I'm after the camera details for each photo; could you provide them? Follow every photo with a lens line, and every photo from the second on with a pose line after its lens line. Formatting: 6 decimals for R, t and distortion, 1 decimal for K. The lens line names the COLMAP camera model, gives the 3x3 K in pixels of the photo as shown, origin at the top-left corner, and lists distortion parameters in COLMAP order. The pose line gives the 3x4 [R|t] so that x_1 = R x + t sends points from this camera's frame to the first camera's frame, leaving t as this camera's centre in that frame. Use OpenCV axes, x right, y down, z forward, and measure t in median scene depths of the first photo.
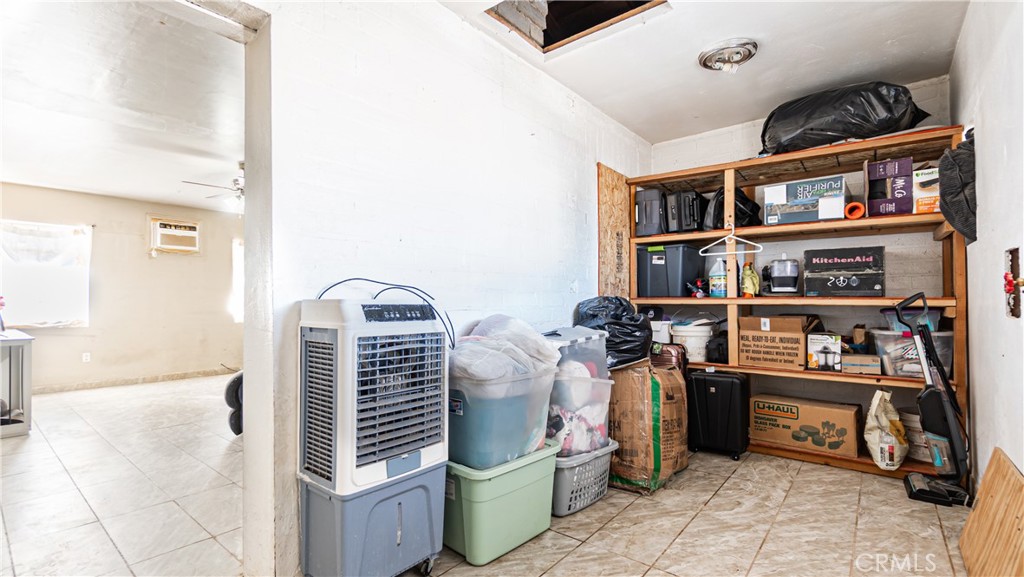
lens RADIAL K [[463.2, 0, 512.0], [0, 463.2, 292.8], [0, 0, 1]] dist [0.009023, 0.000426]
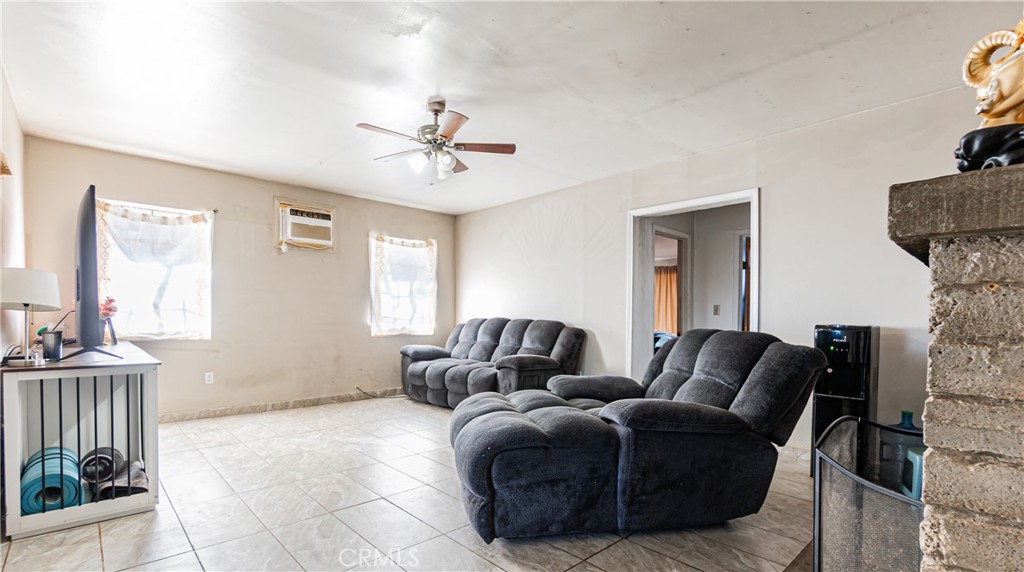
lens RADIAL K [[459.1, 0, 524.4], [0, 459.1, 322.8], [0, 0, 1]] dist [-0.001687, 0.002421]
pose [[0.995443, 0.016564, -0.093906, -0.165008], [-0.012945, 0.999155, 0.039015, 0.003834], [0.094472, -0.037622, 0.994816, 0.149581]]
